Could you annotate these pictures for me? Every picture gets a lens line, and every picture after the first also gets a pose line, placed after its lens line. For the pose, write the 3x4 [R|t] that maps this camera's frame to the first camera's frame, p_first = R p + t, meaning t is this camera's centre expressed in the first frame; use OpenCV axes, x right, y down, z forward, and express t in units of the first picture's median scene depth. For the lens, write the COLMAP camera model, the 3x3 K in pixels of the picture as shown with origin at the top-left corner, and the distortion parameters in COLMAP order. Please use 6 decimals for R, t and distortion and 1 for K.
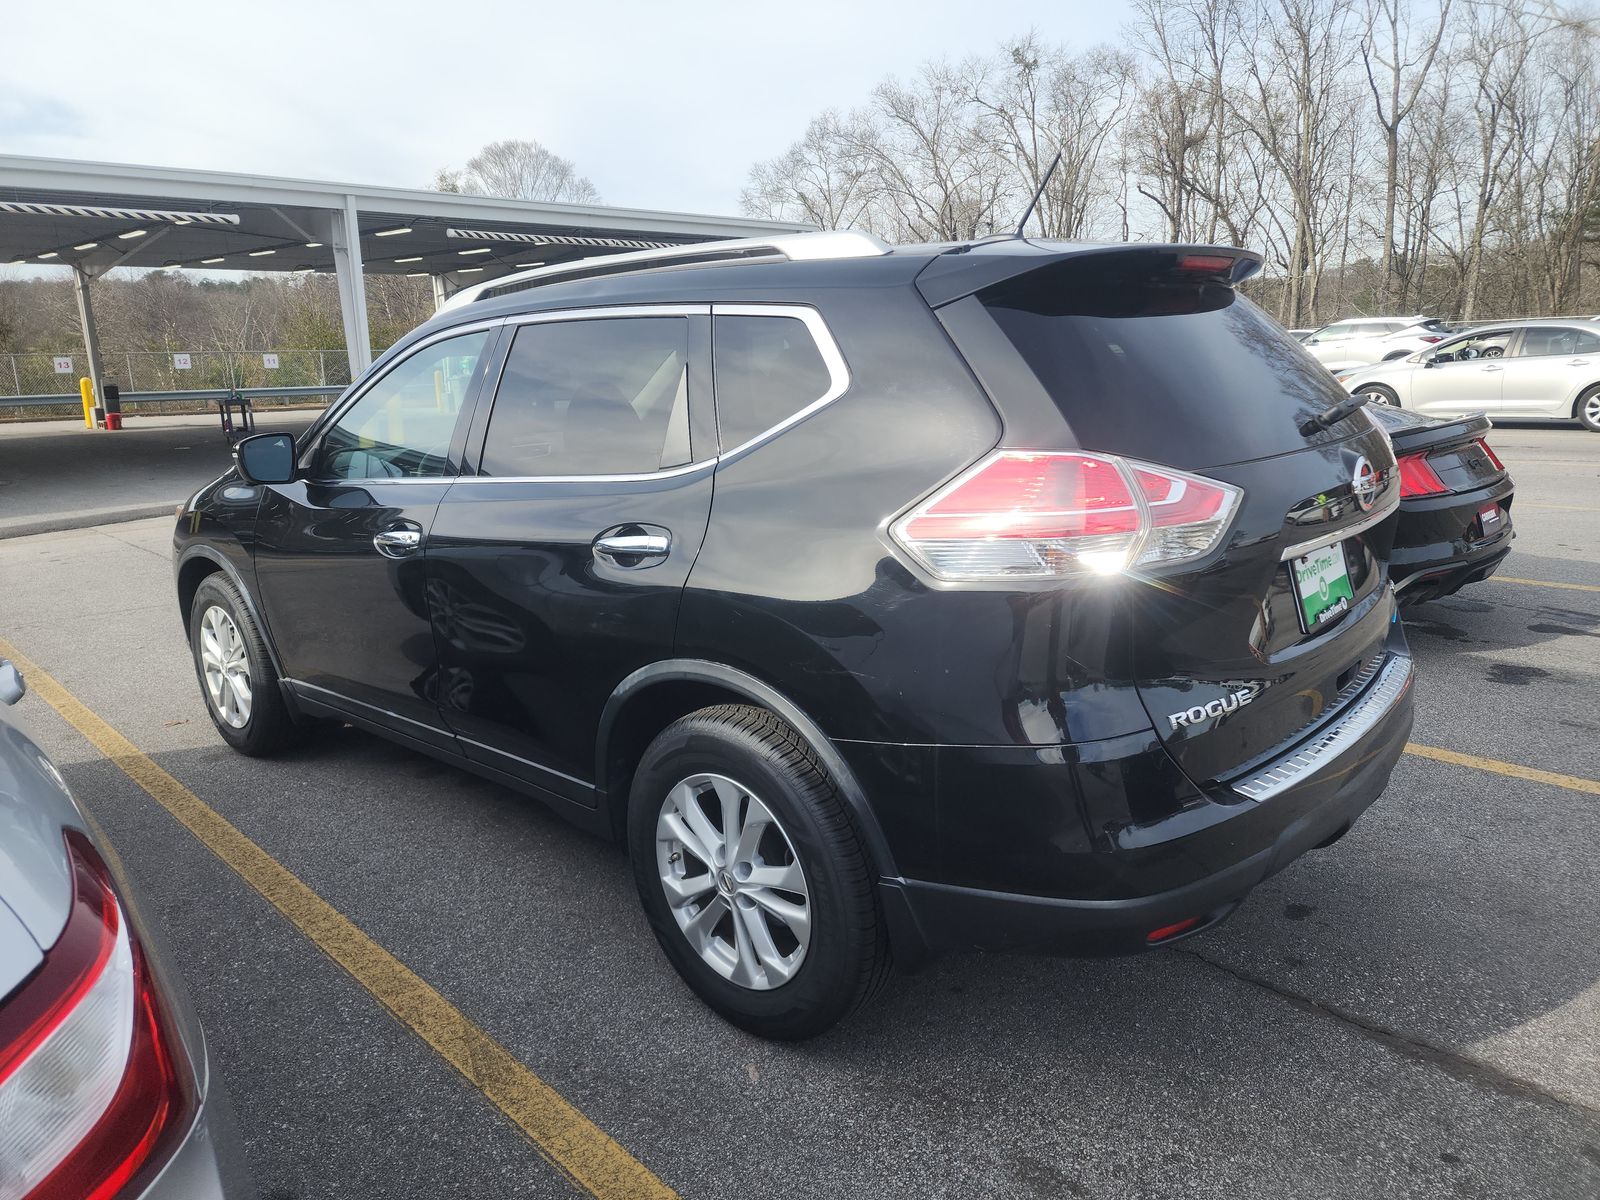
lens RADIAL K [[1082.9, 0, 800.6], [0, 1082.9, 603.3], [0, 0, 1]] dist [0.068816, -0.058392]
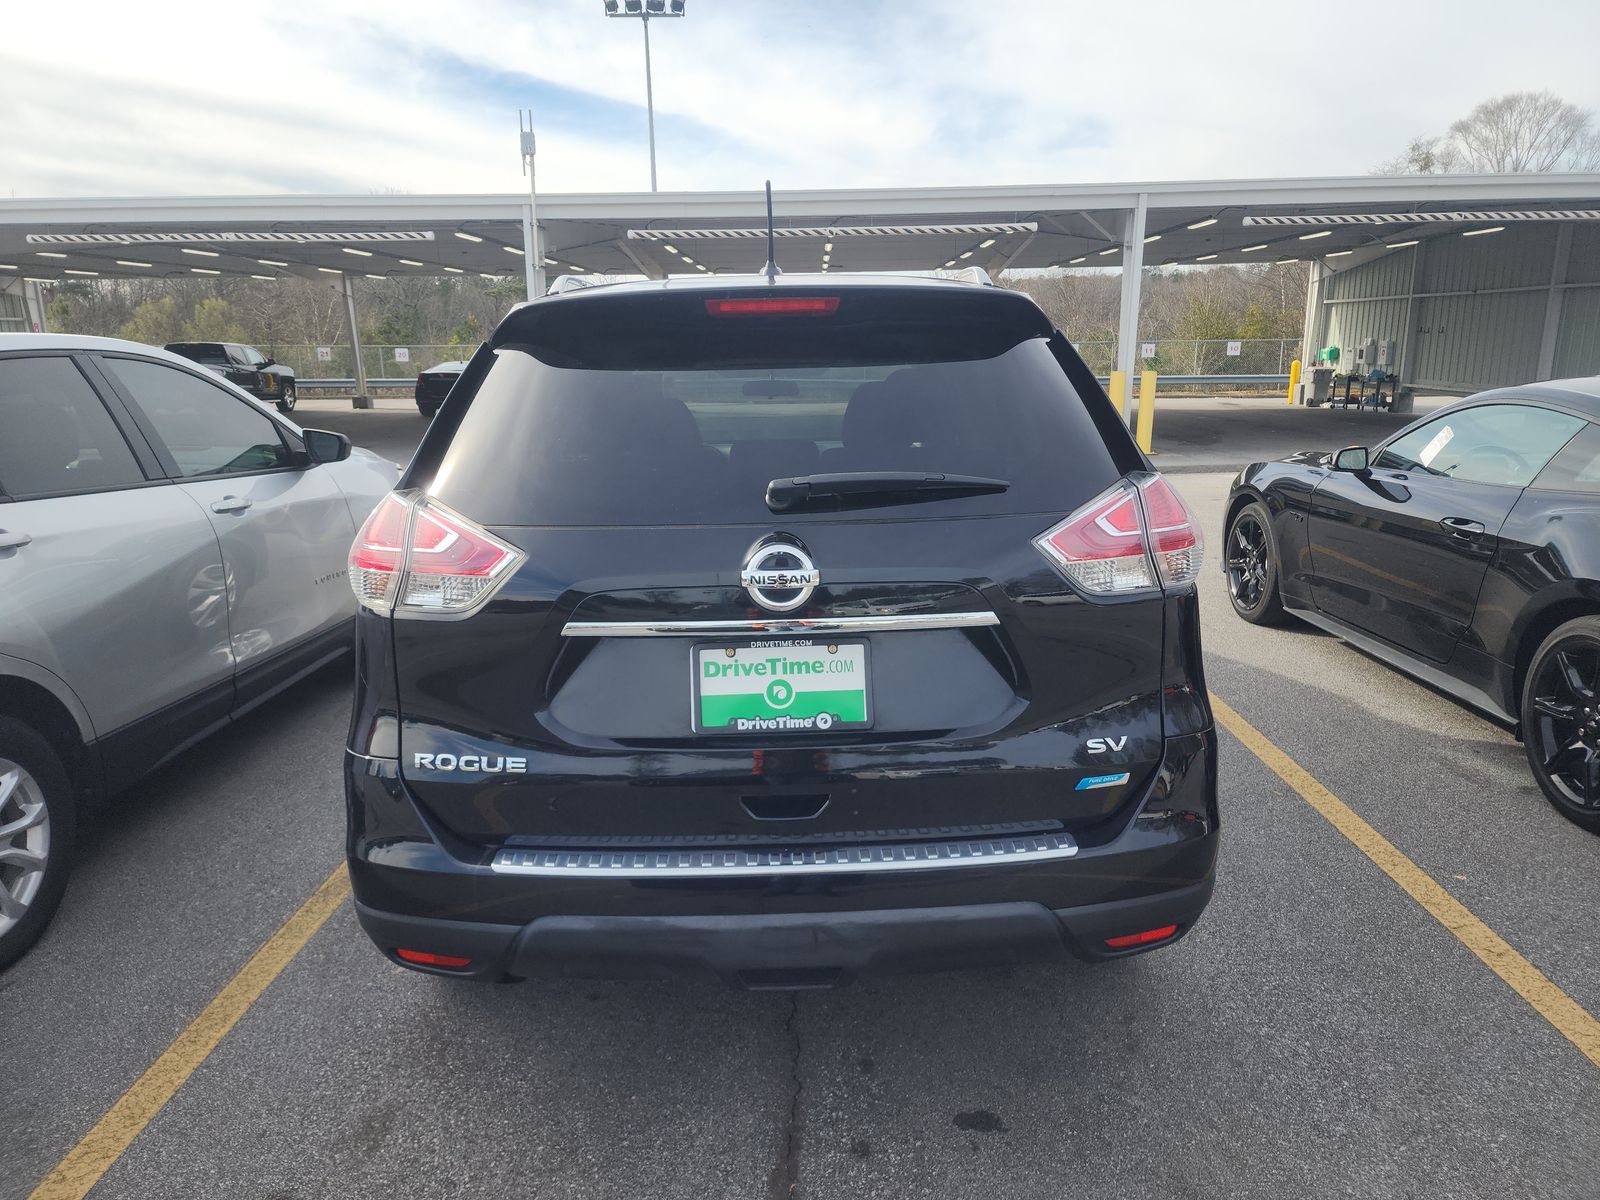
lens RADIAL K [[1082.9, 0, 790.8], [0, 1082.9, 613.1], [0, 0, 1]] dist [0.068816, -0.058392]
pose [[0.681697, 0.188911, -0.706825, 0.110112], [-0.174217, 0.980215, 0.093956, -0.016019], [0.710589, 0.059092, 0.701121, 0.043920]]
